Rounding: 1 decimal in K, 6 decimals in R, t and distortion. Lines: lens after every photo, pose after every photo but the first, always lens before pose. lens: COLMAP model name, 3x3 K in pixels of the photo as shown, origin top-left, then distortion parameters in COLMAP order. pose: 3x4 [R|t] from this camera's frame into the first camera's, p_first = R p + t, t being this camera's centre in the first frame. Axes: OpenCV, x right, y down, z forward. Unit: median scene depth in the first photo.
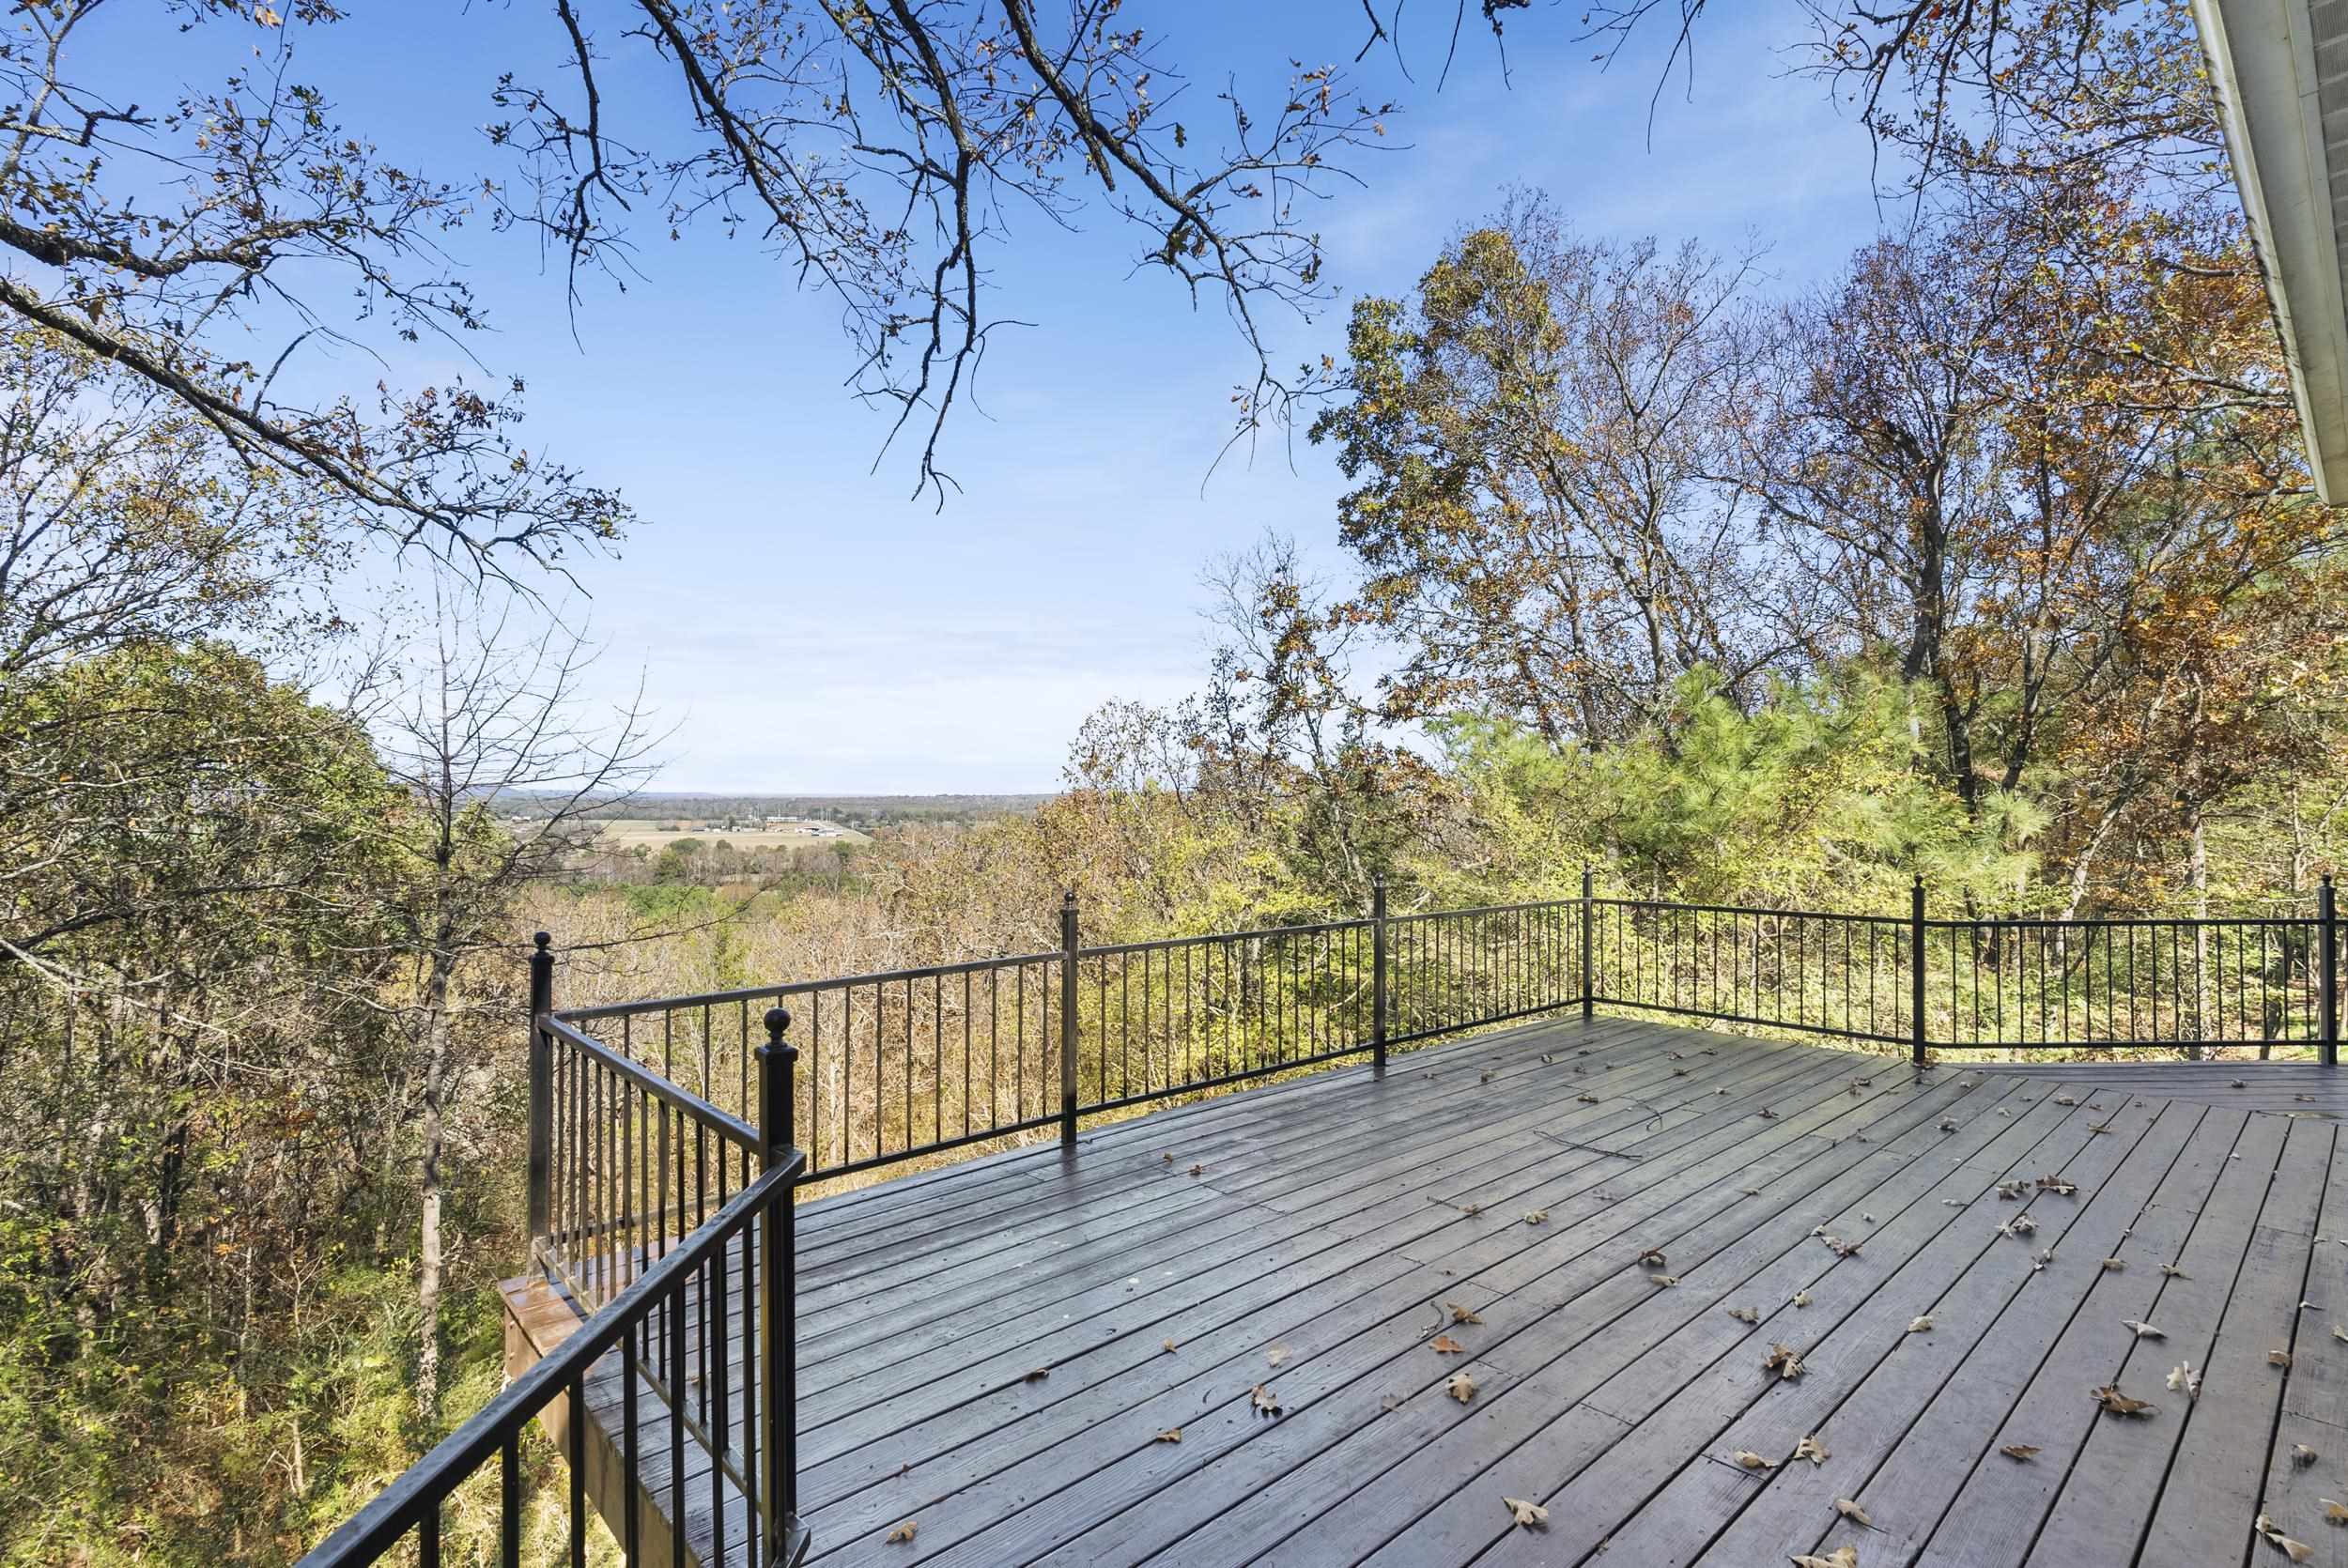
lens RADIAL K [[1158.7, 0, 1174.0], [0, 1158.7, 784.0], [0, 0, 1]] dist [0.000317, -0.000159]
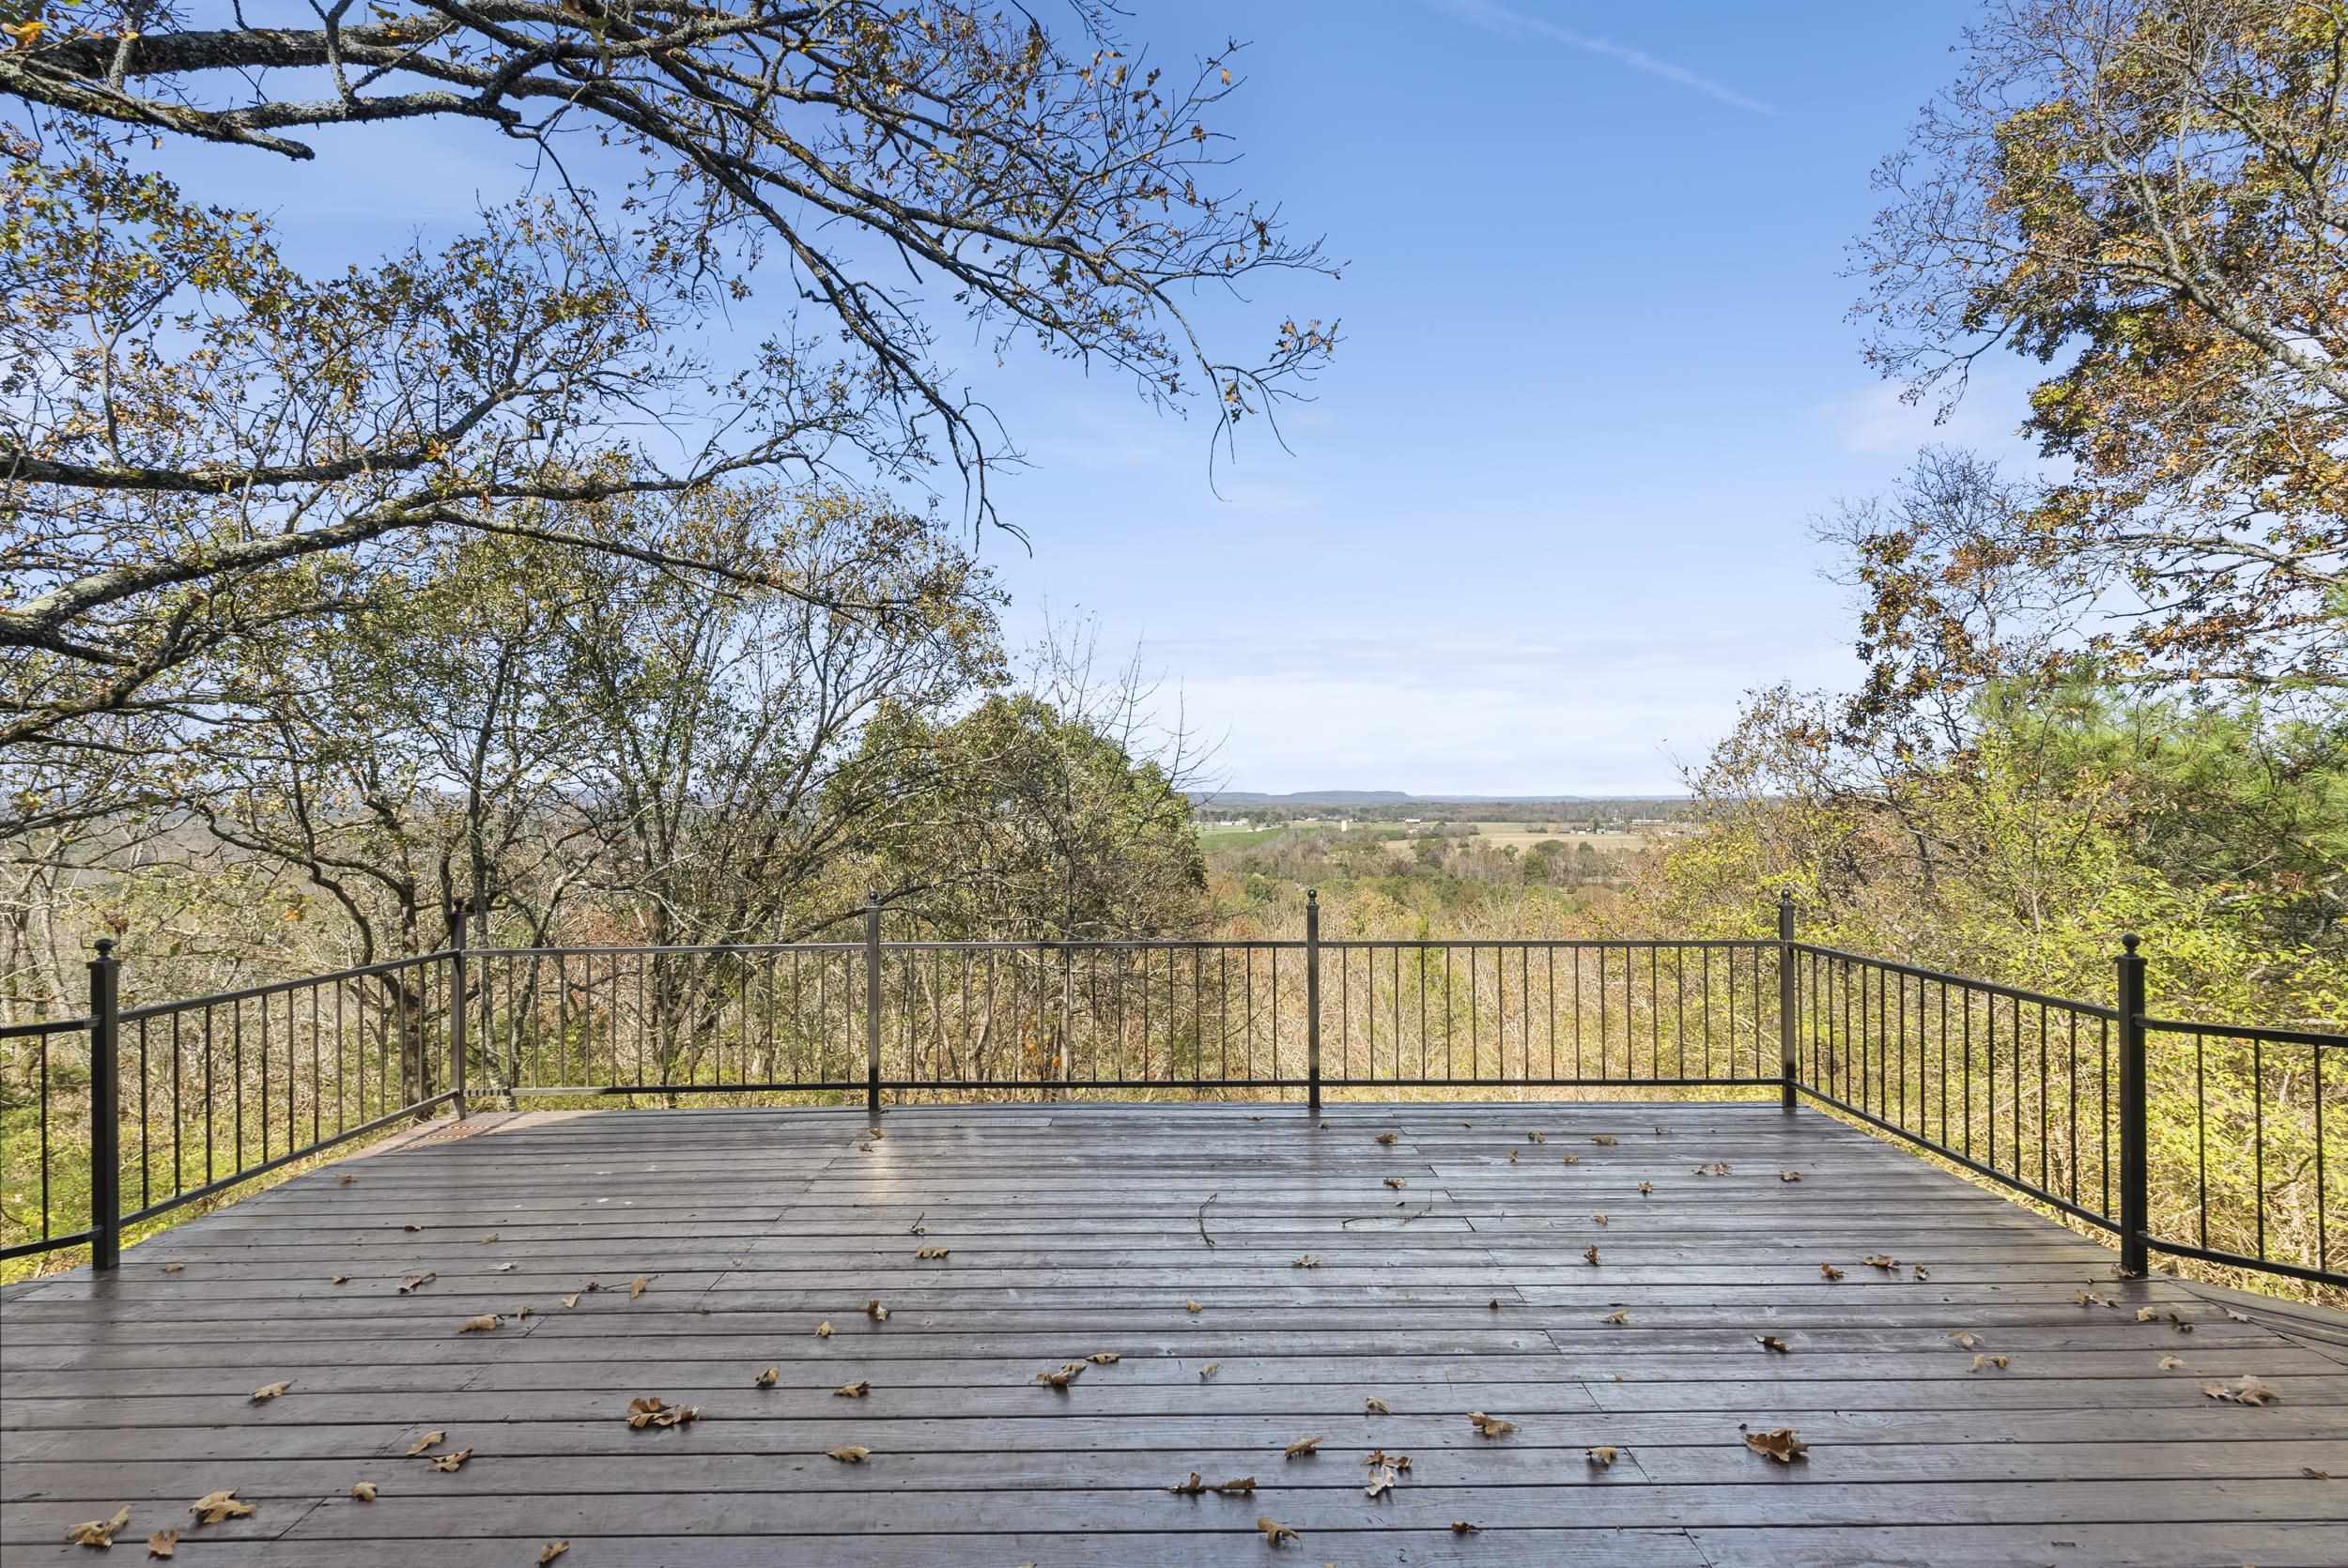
lens RADIAL K [[1137.3, 0, 1174.0], [0, 1137.3, 784.0], [0, 0, 1]] dist [-0.003751, -0.000261]
pose [[0.733900, -0.020332, -0.678953, 0.779464], [0.018296, 0.999781, -0.010162, 0.003510], [0.679011, -0.004964, 0.734112, 0.325629]]
